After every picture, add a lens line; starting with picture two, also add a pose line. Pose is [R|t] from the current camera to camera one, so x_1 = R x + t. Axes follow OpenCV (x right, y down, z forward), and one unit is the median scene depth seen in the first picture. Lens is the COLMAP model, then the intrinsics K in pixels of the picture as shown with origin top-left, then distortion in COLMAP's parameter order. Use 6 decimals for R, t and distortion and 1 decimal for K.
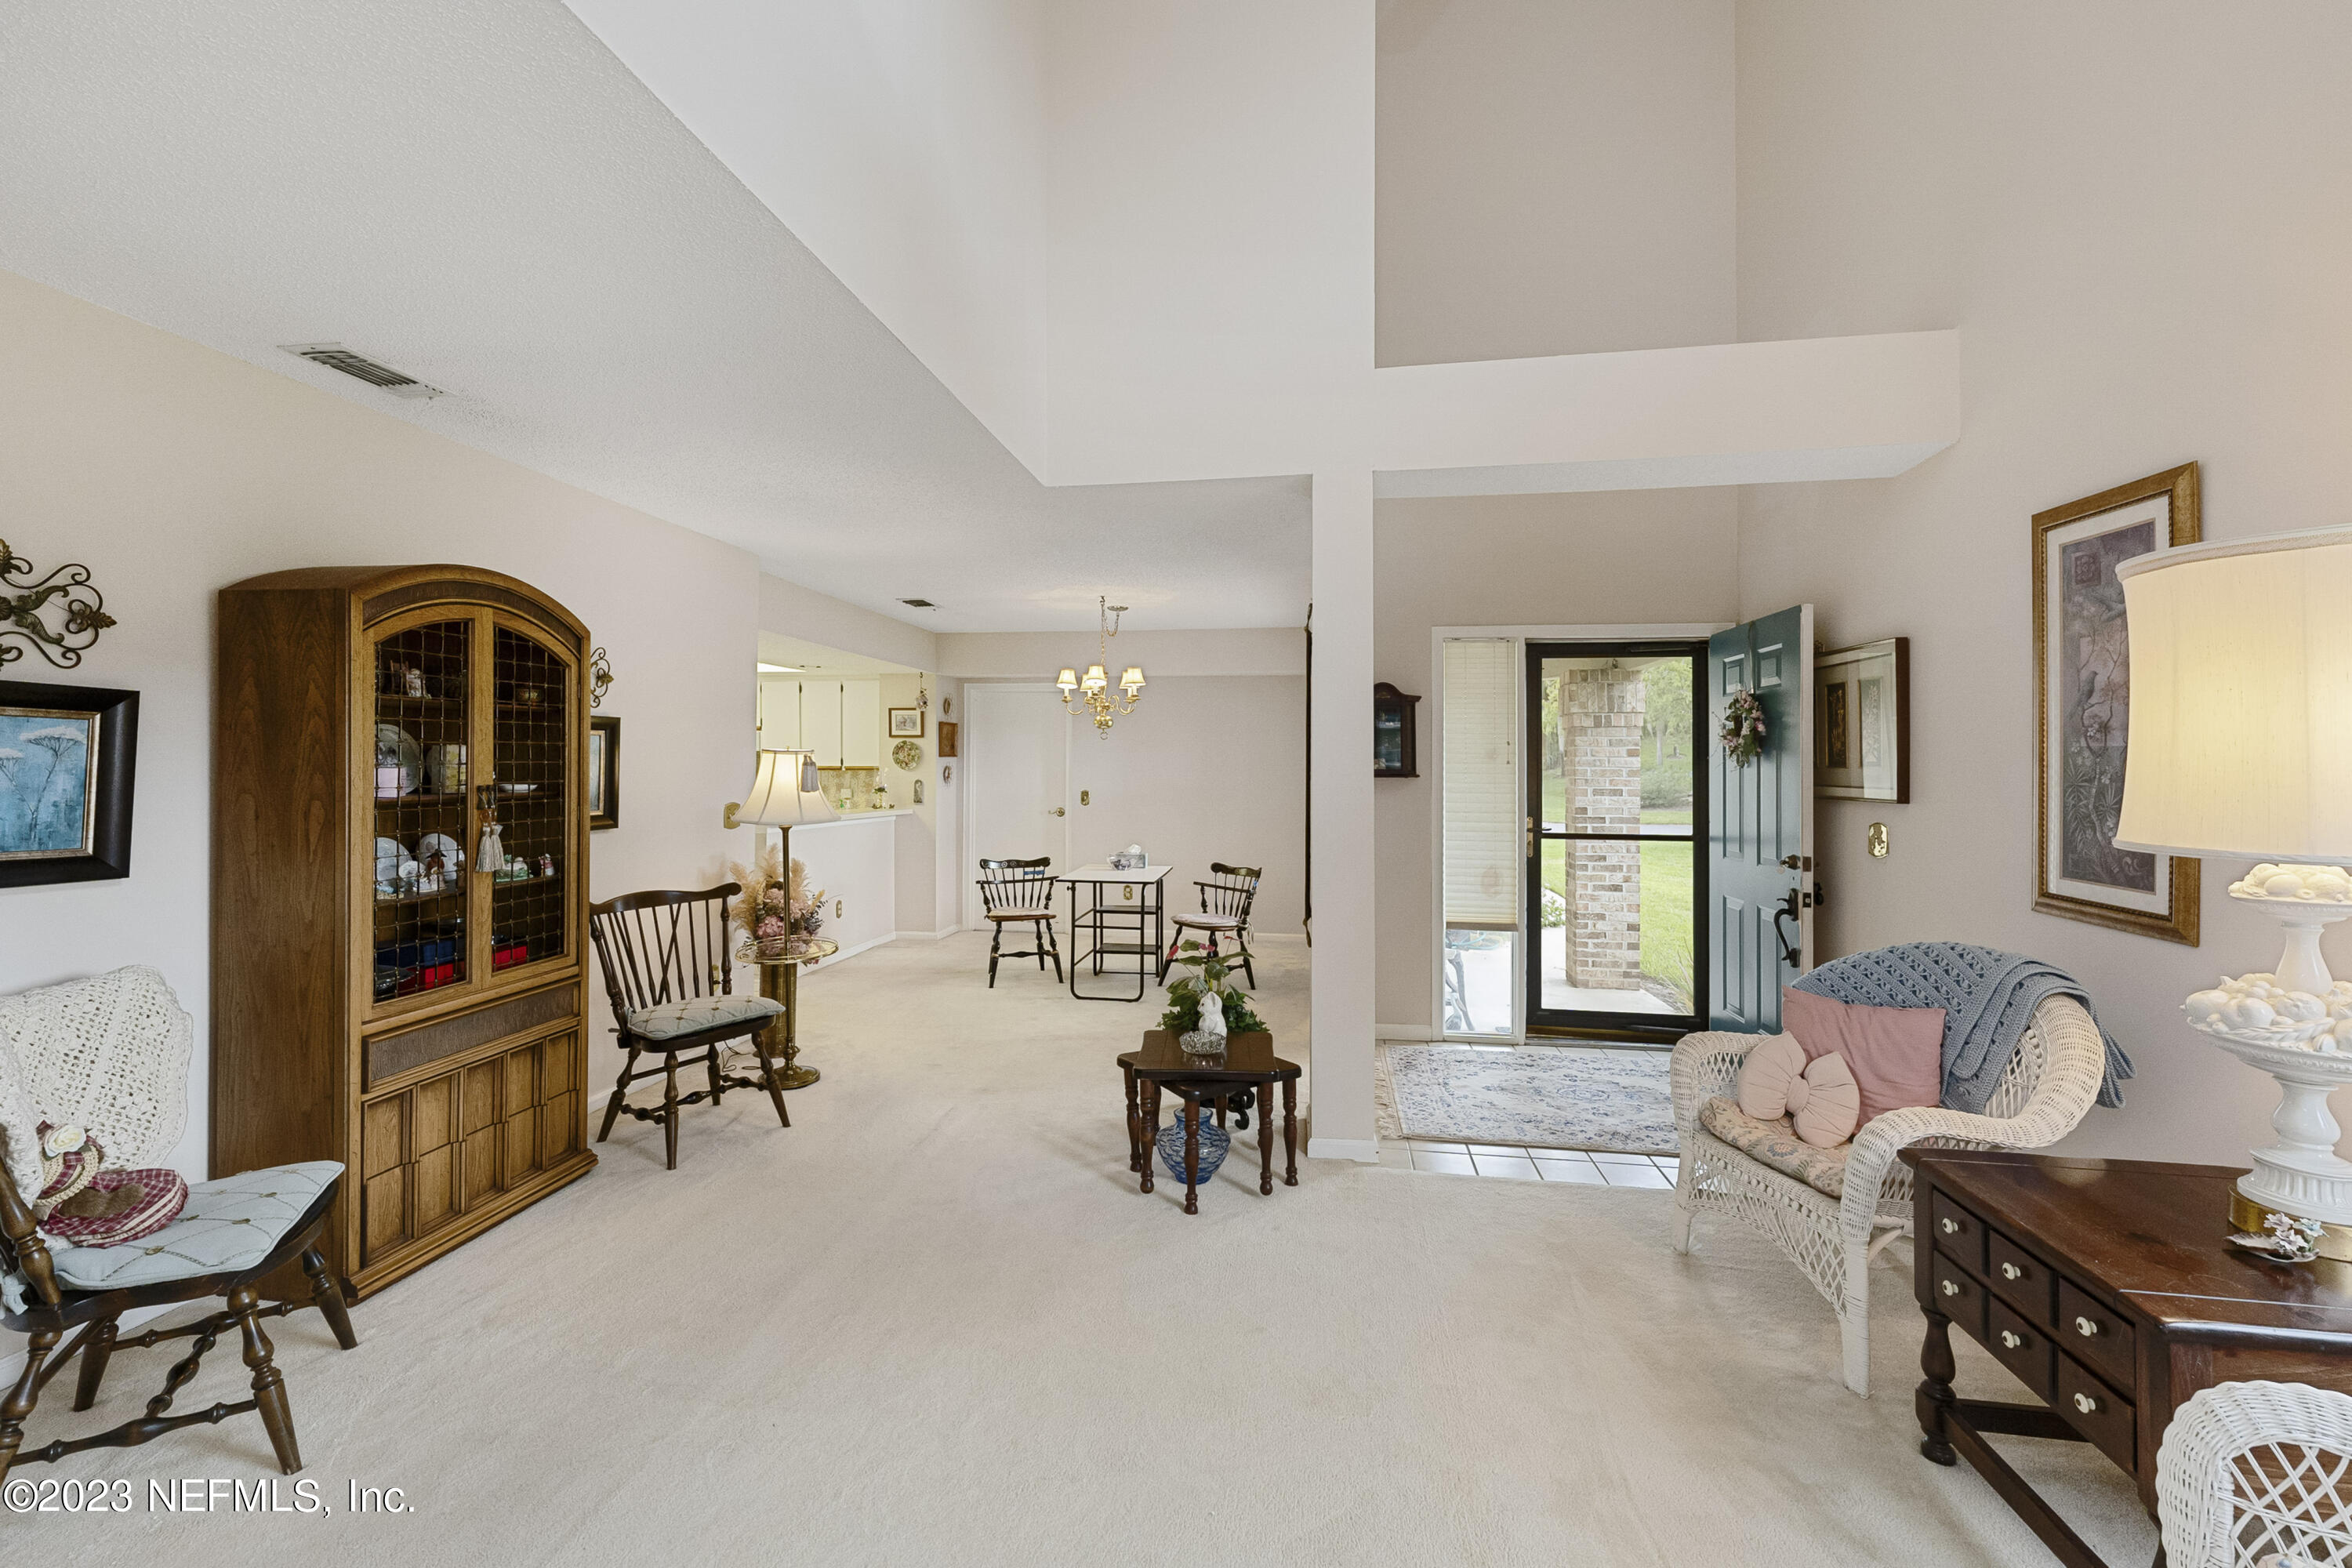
lens RADIAL K [[979.6, 0, 1168.7], [0, 979.6, 761.1], [0, 0, 1]] dist [-0.004802, 0.000121]
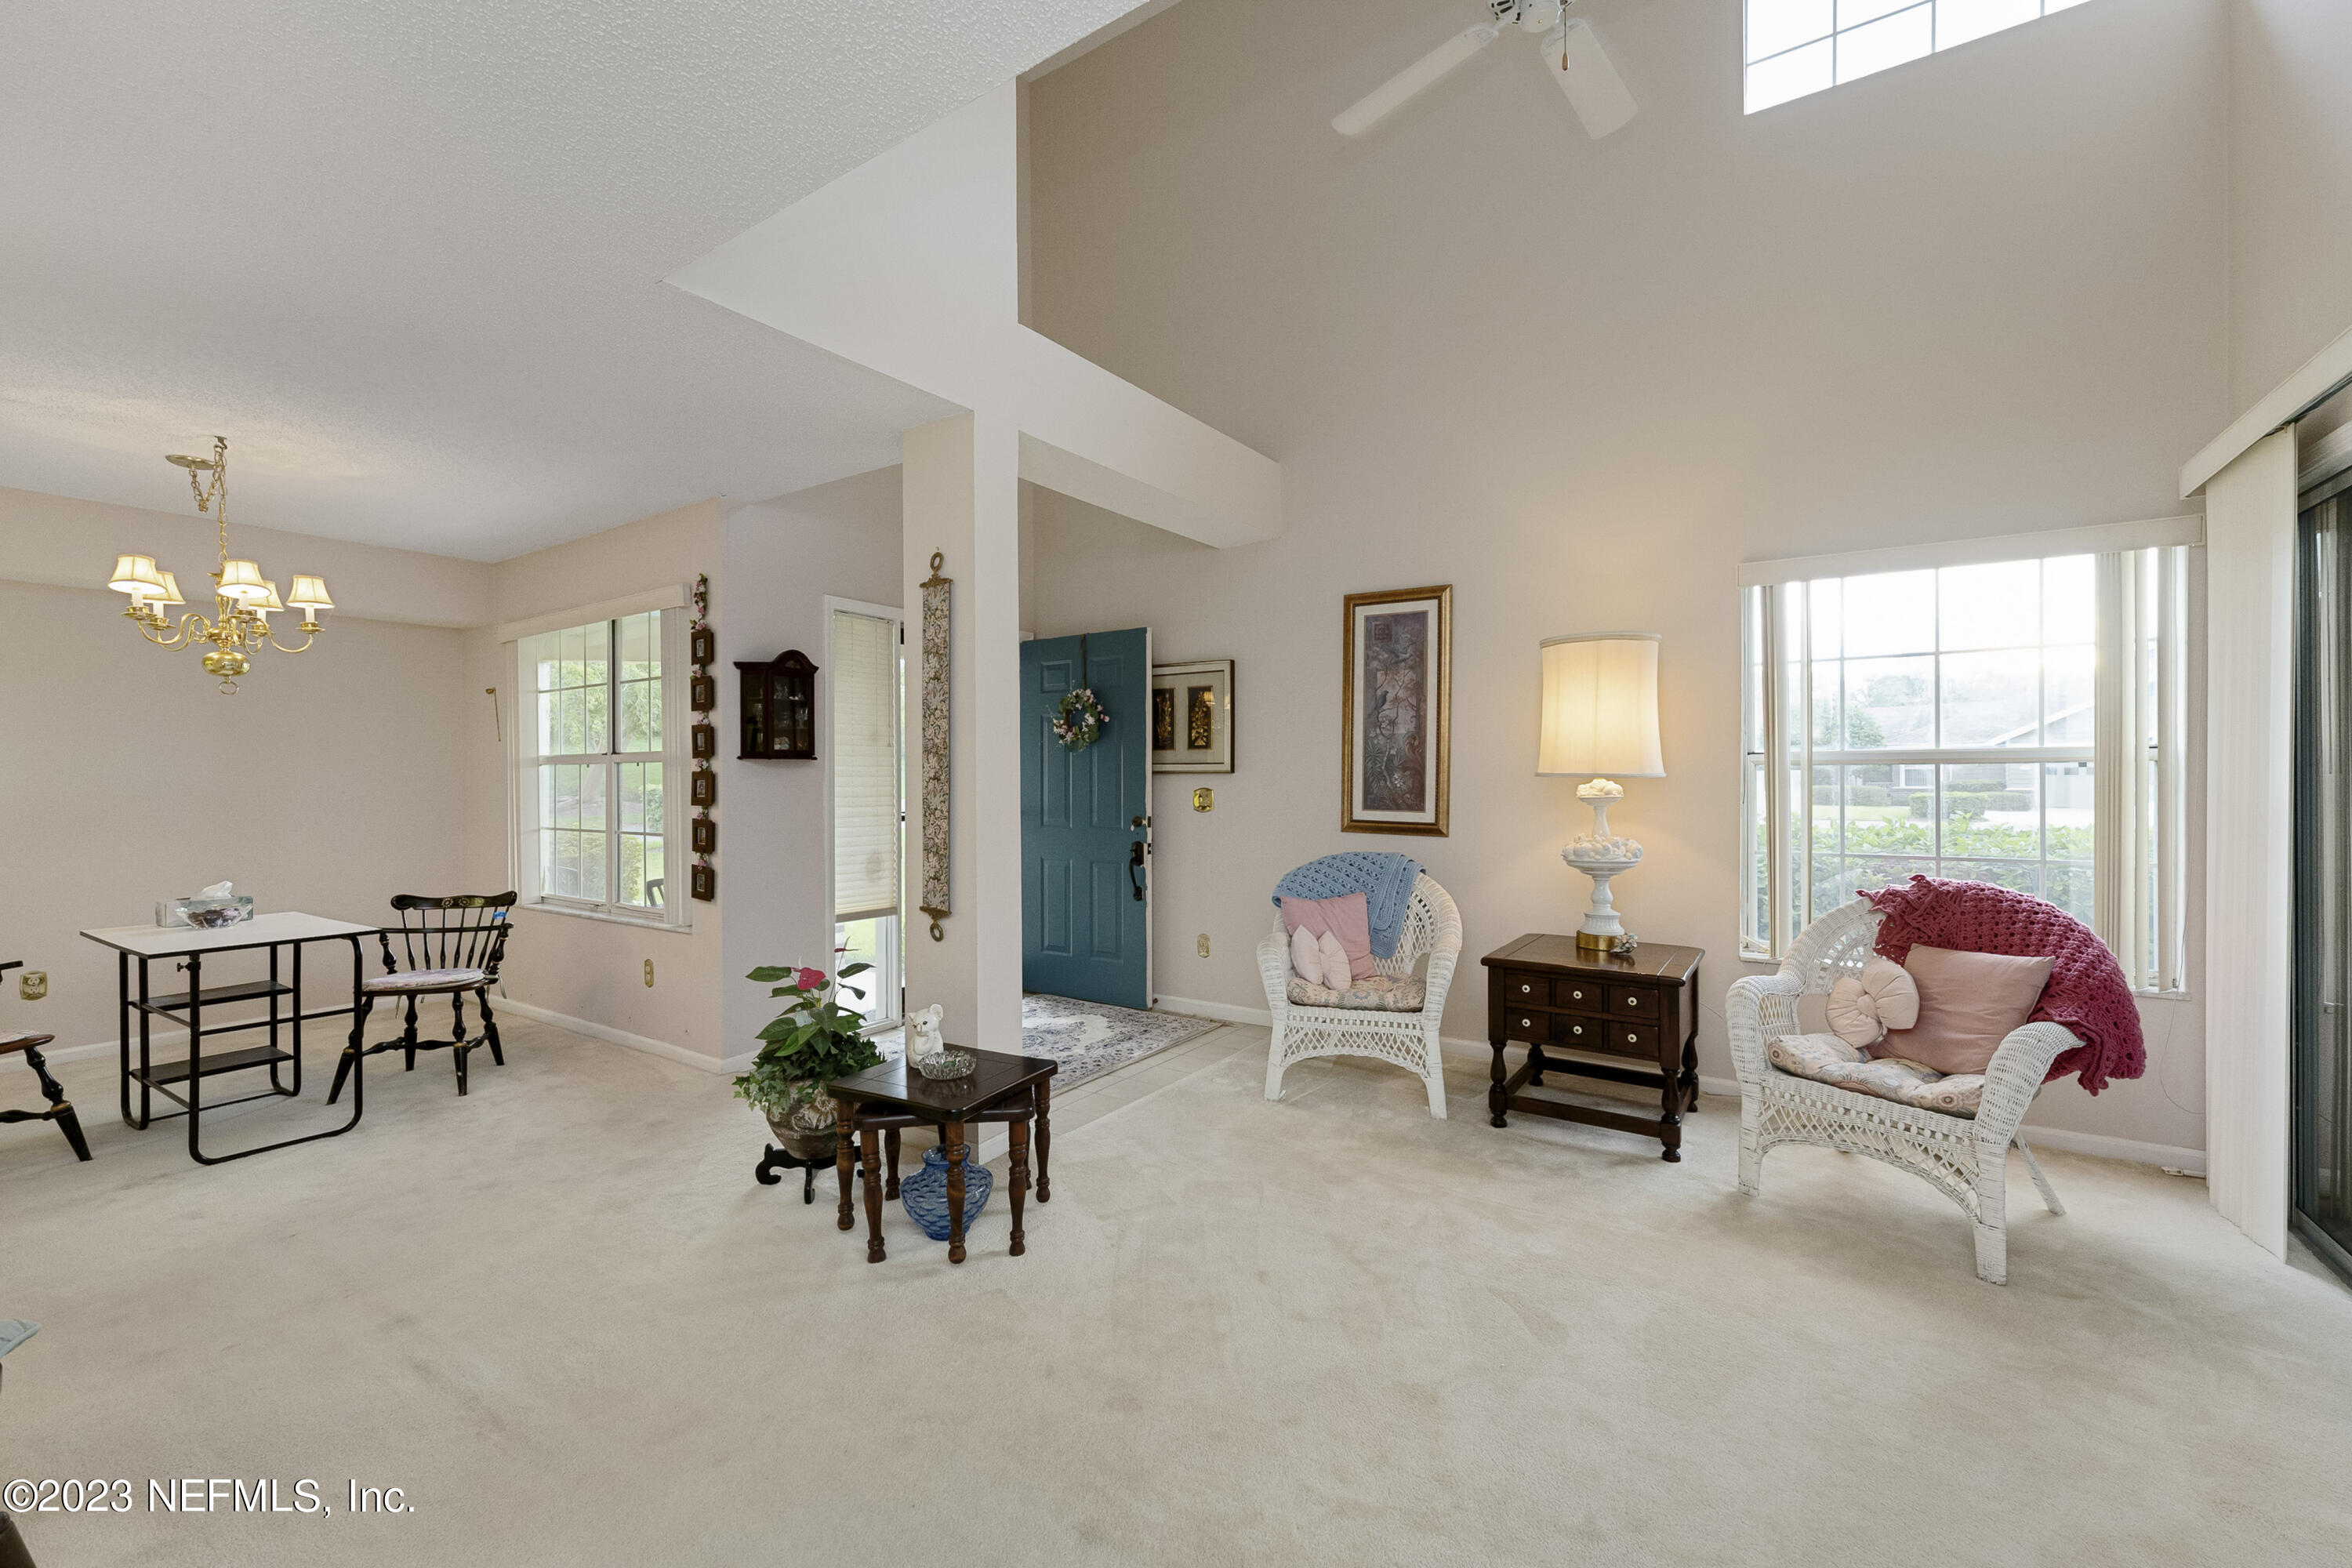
lens RADIAL K [[979.6, 0, 1178.2], [0, 979.6, 782.2], [0, 0, 1]] dist [-0.004802, 0.000121]
pose [[0.407334, -0.016595, 0.913129, -0.560964], [0.002037, 0.999849, 0.017262, 0.028586], [-0.913277, -0.005171, 0.407306, 0.421993]]
